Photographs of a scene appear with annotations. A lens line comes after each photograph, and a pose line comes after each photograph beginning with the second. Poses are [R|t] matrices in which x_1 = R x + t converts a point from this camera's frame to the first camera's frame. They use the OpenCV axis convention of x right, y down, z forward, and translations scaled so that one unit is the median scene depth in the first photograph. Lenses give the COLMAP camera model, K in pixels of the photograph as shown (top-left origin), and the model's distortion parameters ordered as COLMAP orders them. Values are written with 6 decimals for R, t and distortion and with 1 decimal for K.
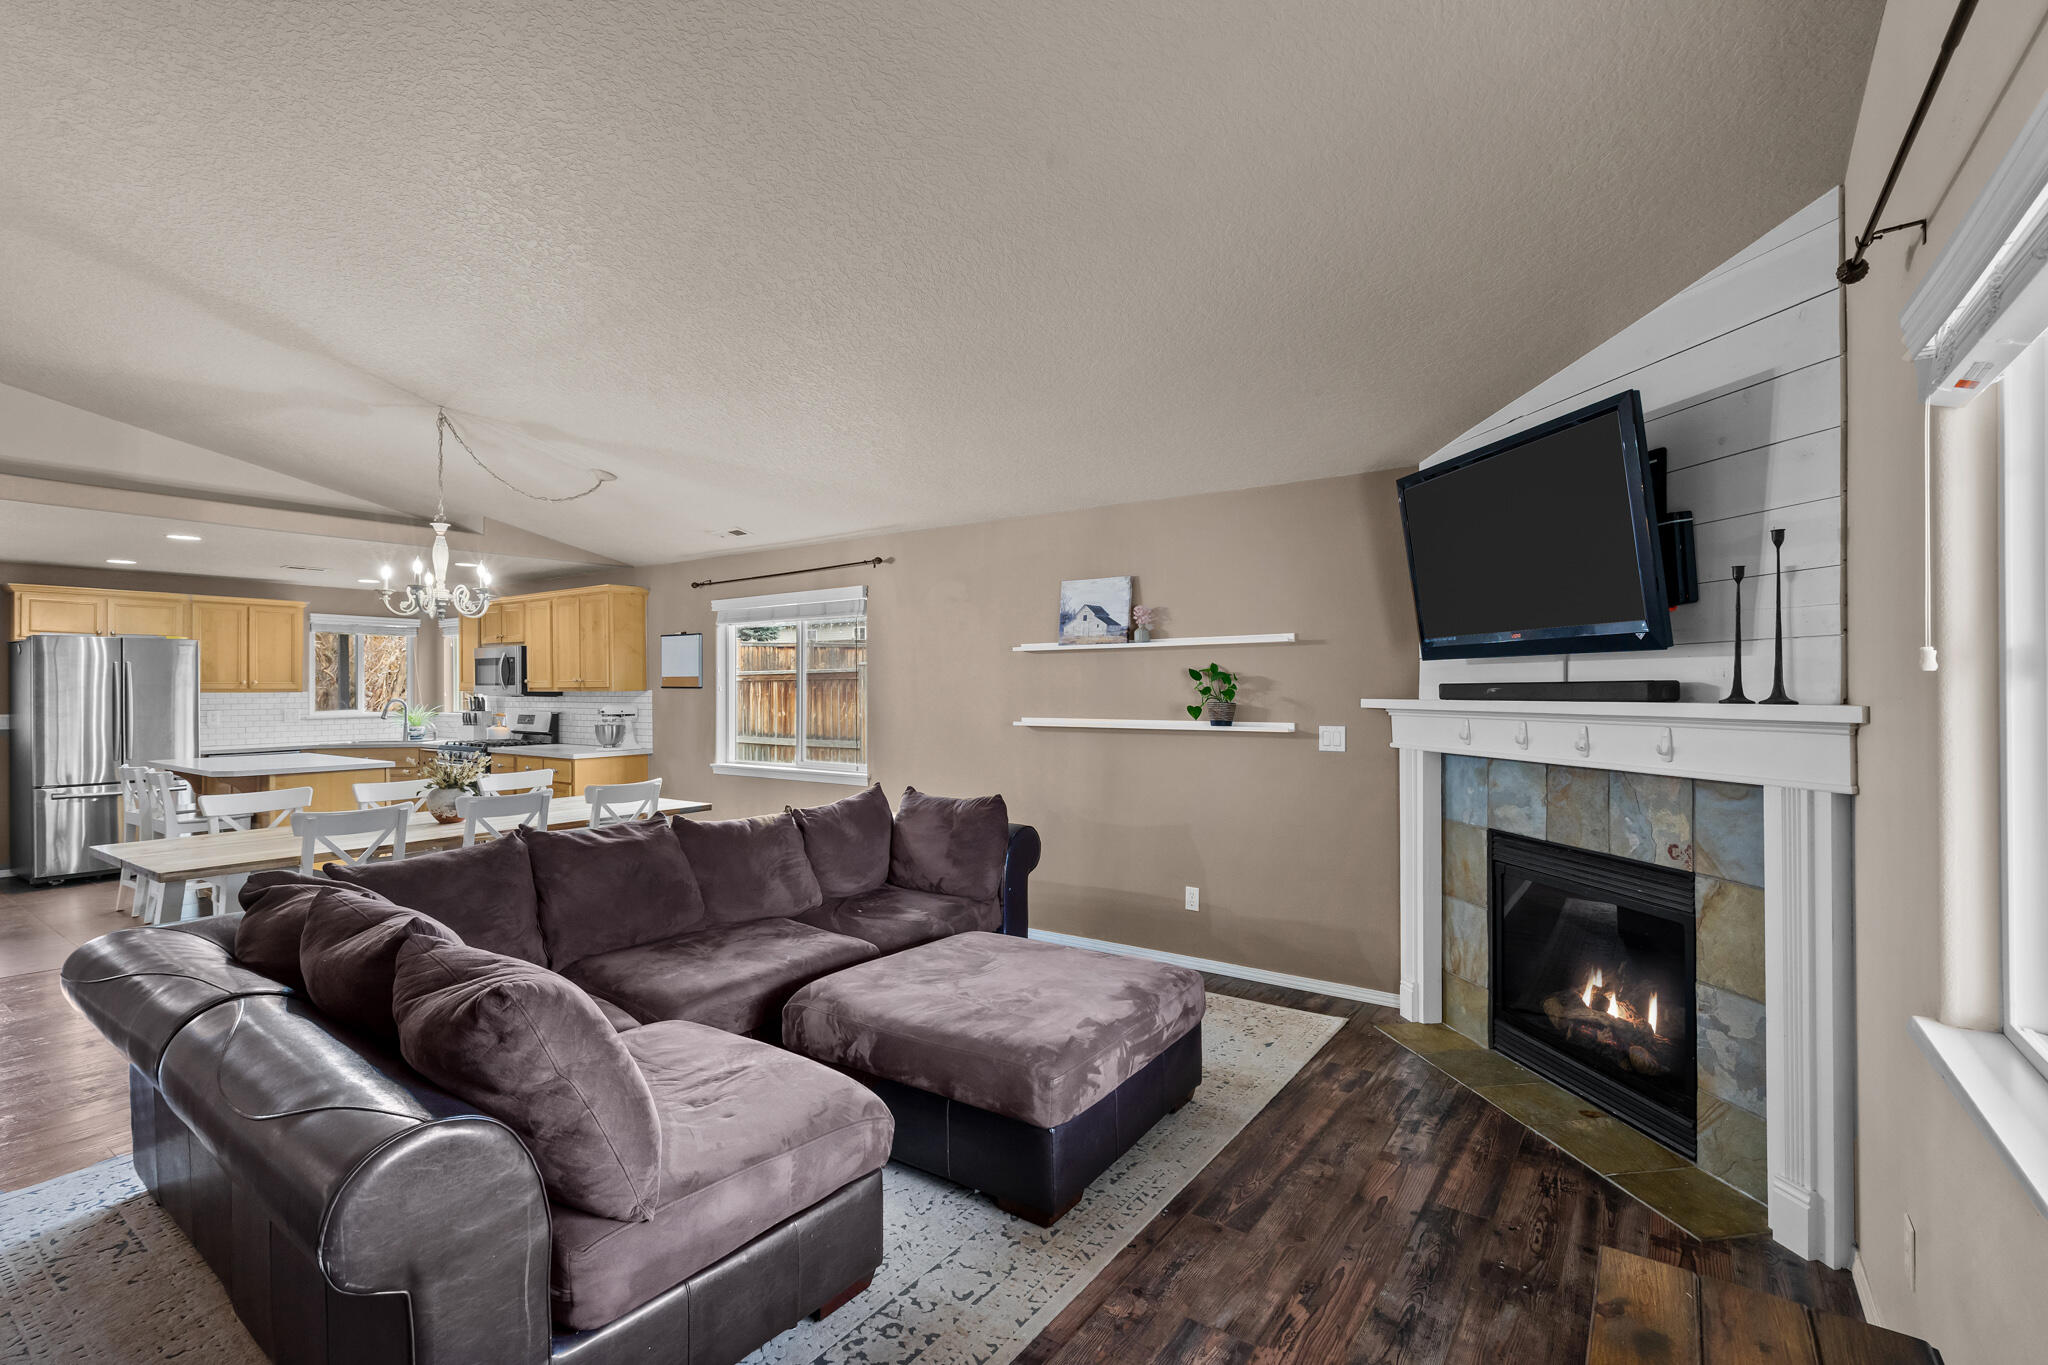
lens RADIAL K [[933.0, 0, 1024.0], [0, 933.0, 682.5], [0, 0, 1]] dist [-0.013086, 0.000197]
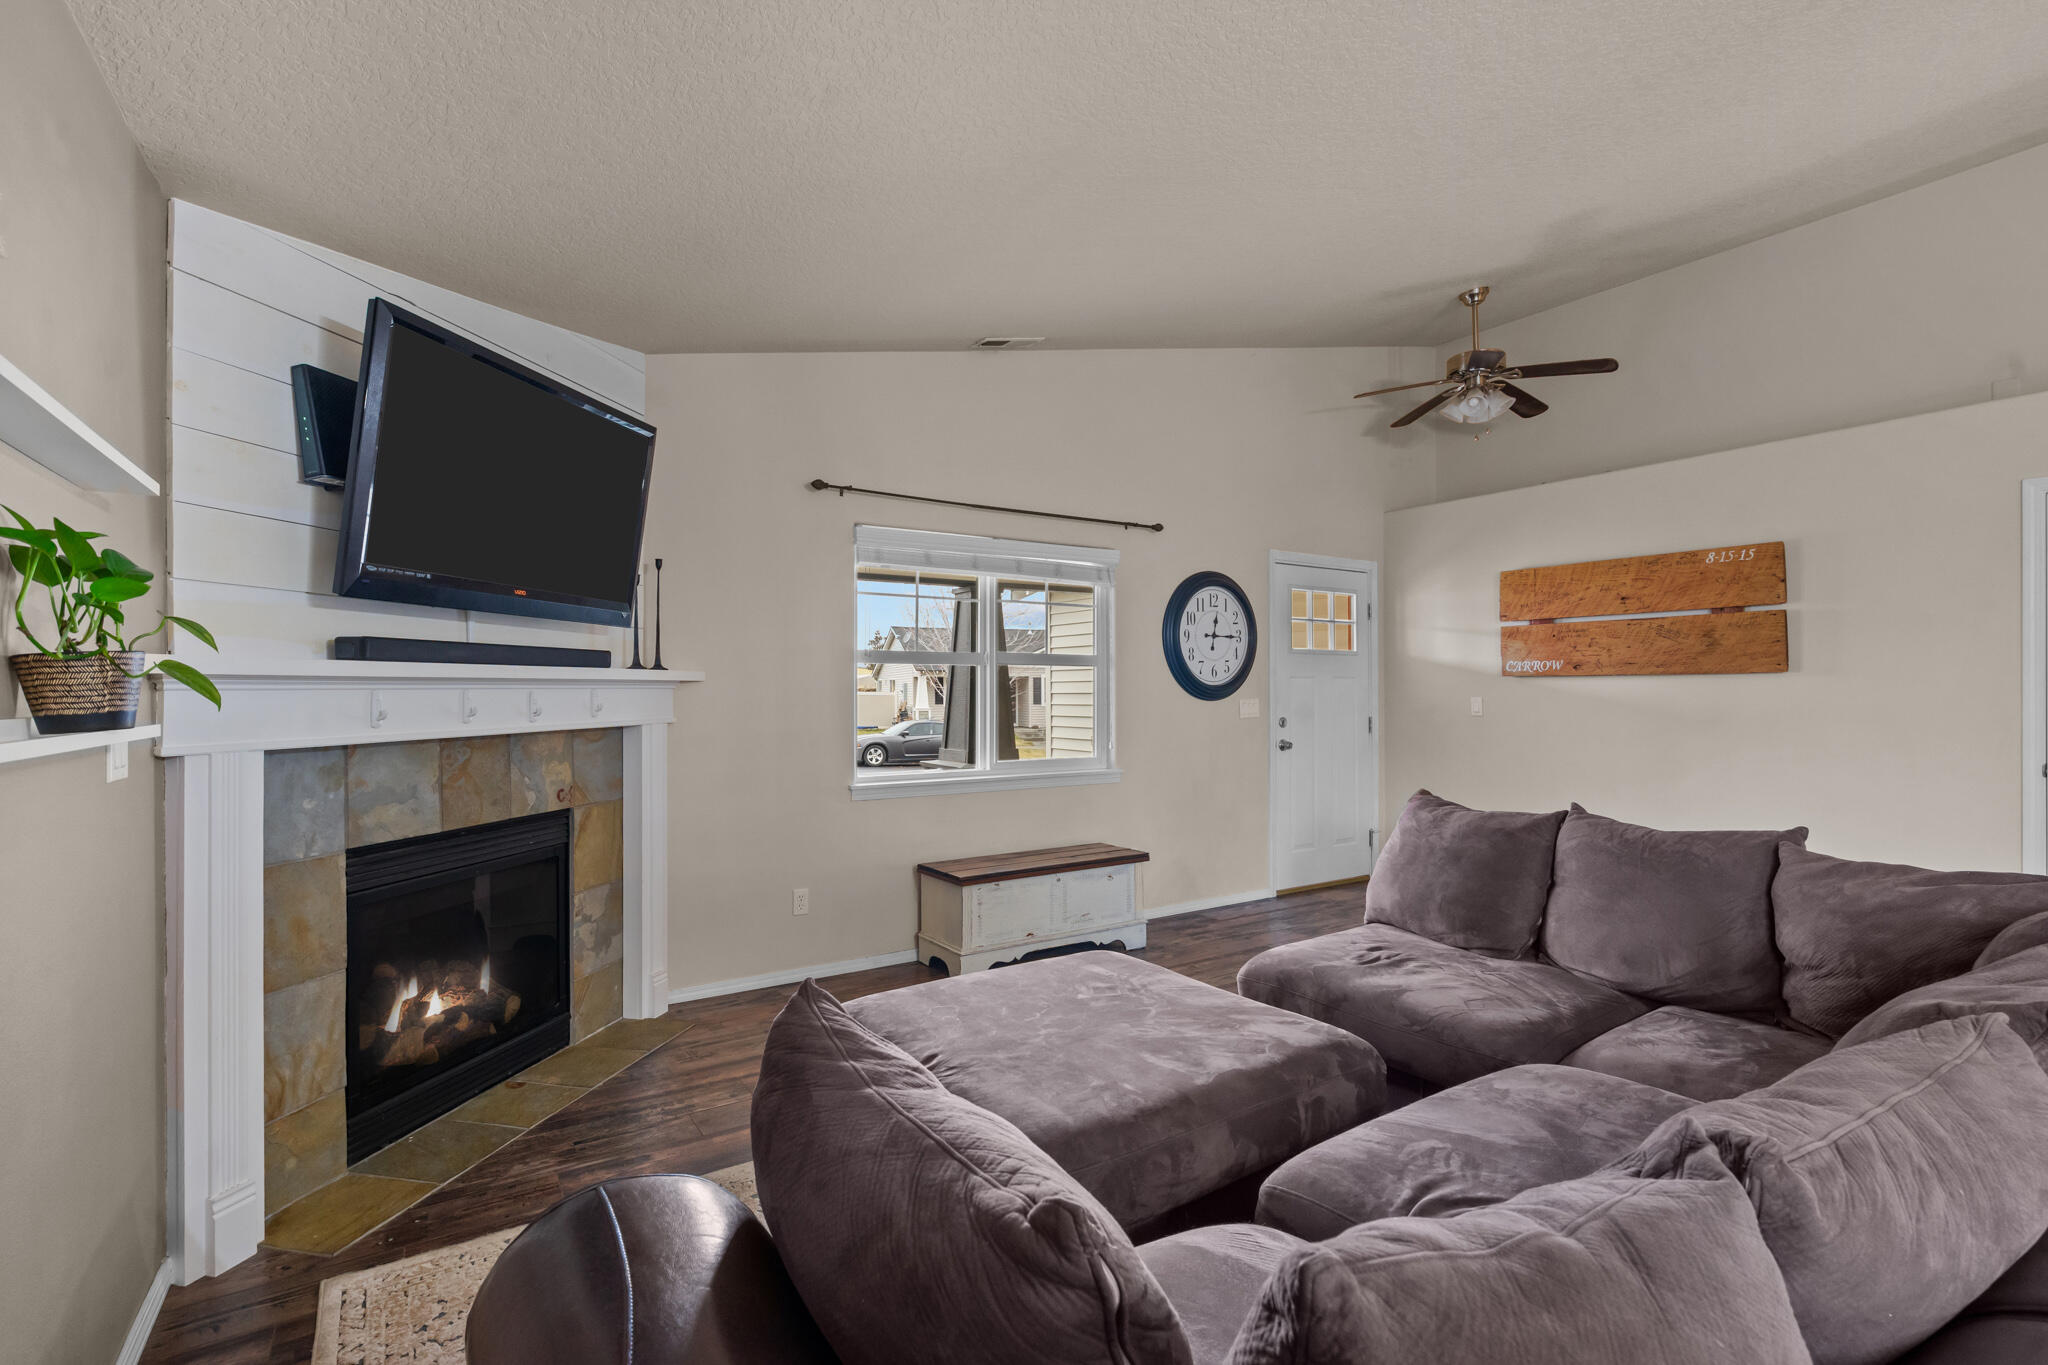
lens RADIAL K [[933.0, 0, 1024.0], [0, 933.0, 682.5], [0, 0, 1]] dist [-0.013086, 0.000197]
pose [[-0.930136, 0.008817, 0.367111, -0.217789], [0.003689, 0.999886, -0.014668, 0.045893], [-0.367198, -0.012289, -0.930062, 1.467610]]
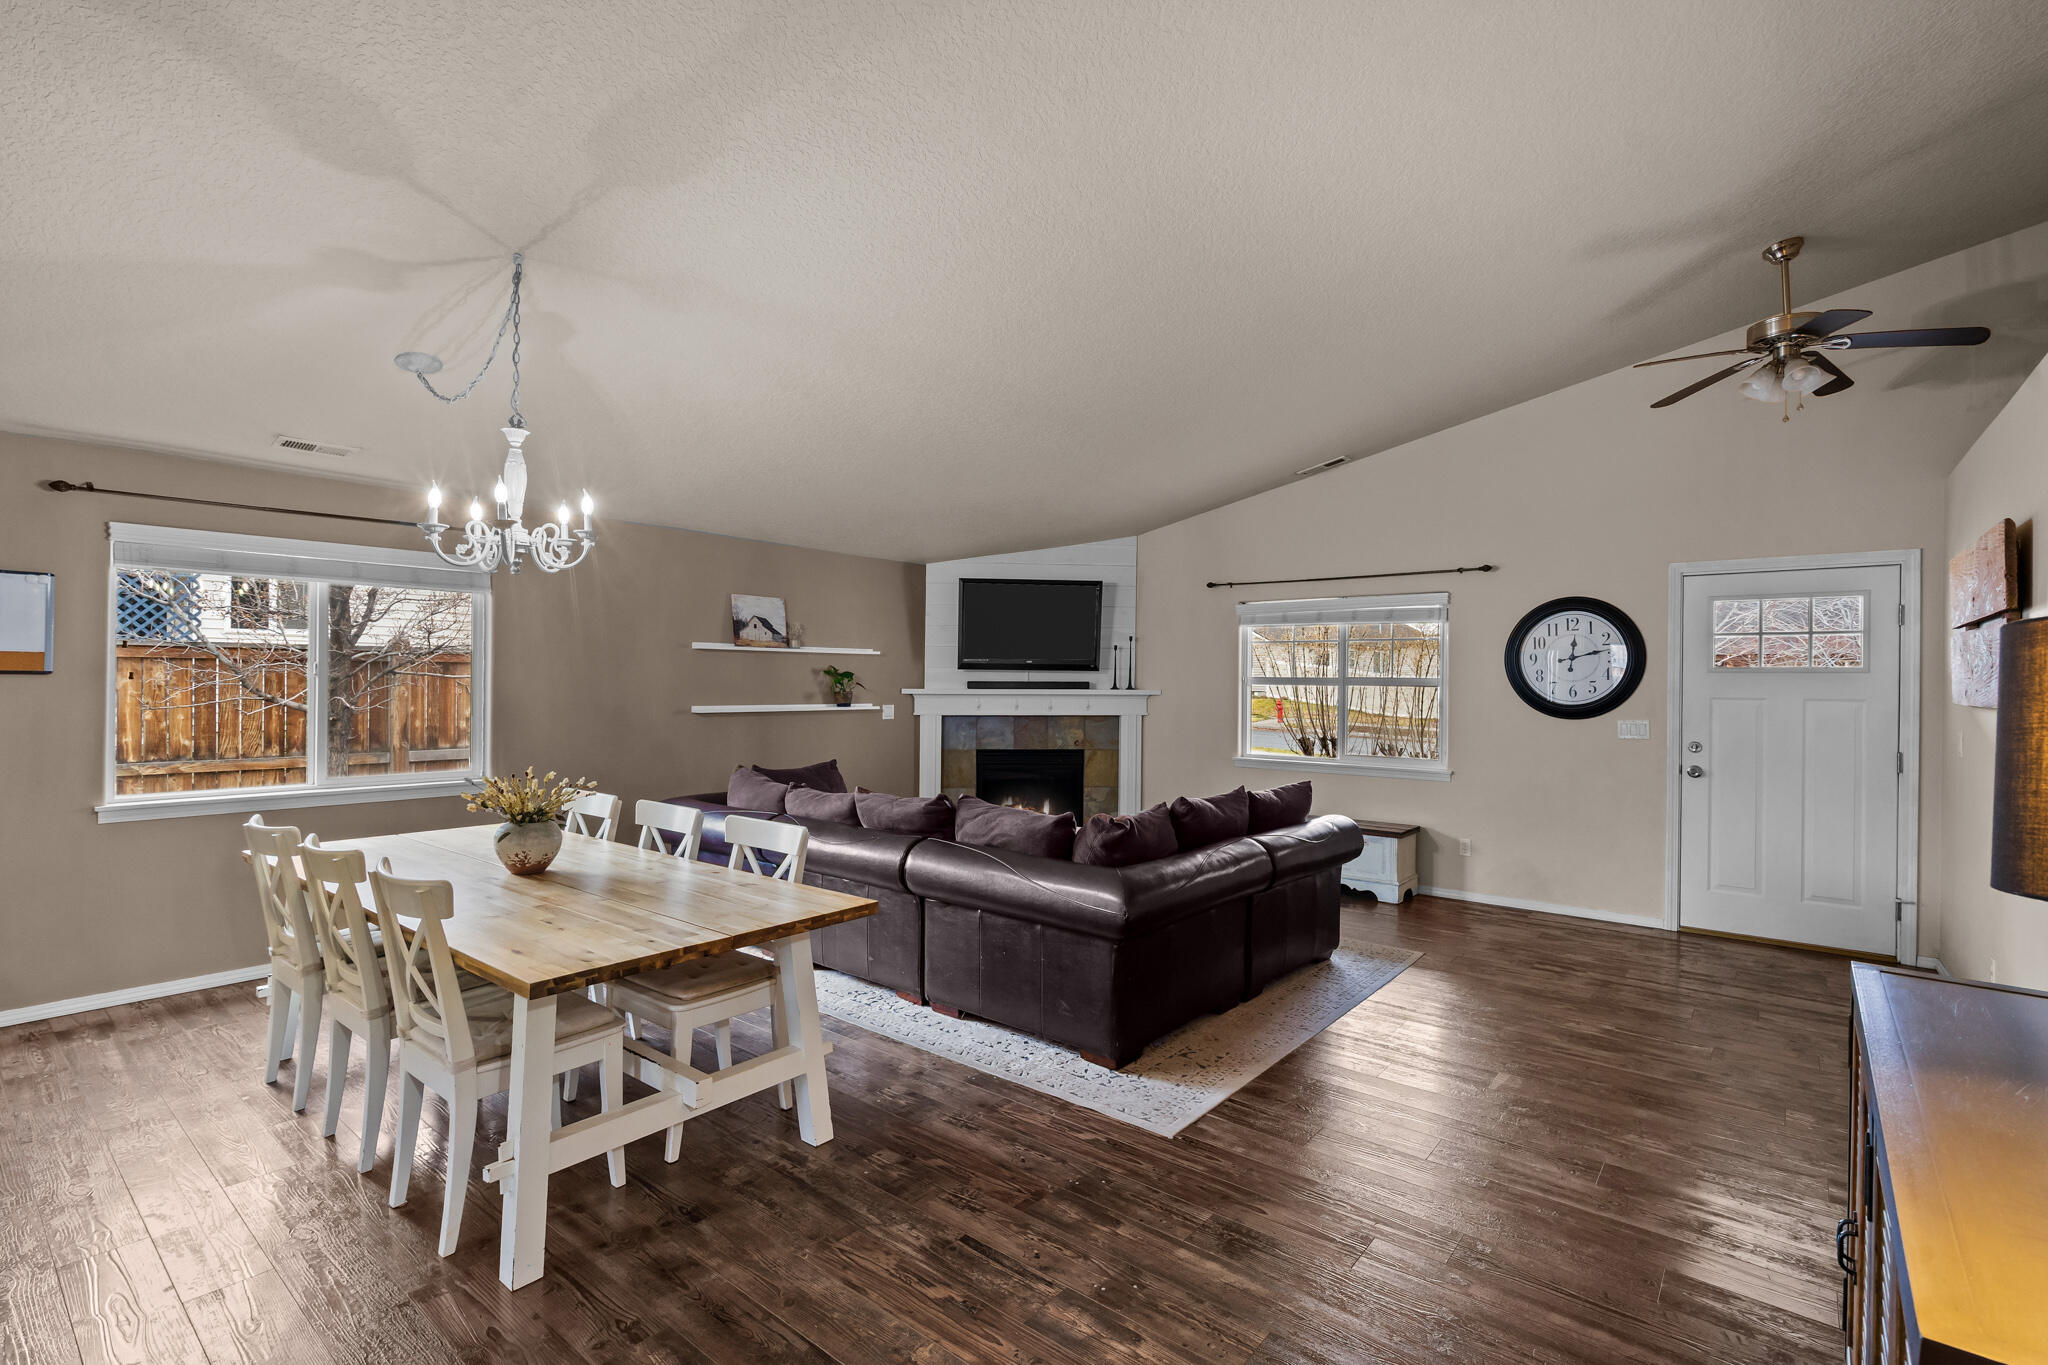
lens RADIAL K [[933.0, 0, 1024.0], [0, 933.0, 682.5], [0, 0, 1]] dist [-0.013086, 0.000197]
pose [[0.067752, 0.004342, 0.997693, -1.643550], [-0.014927, 0.999883, -0.003338, 0.009507], [-0.997591, -0.014666, 0.067809, 0.757168]]
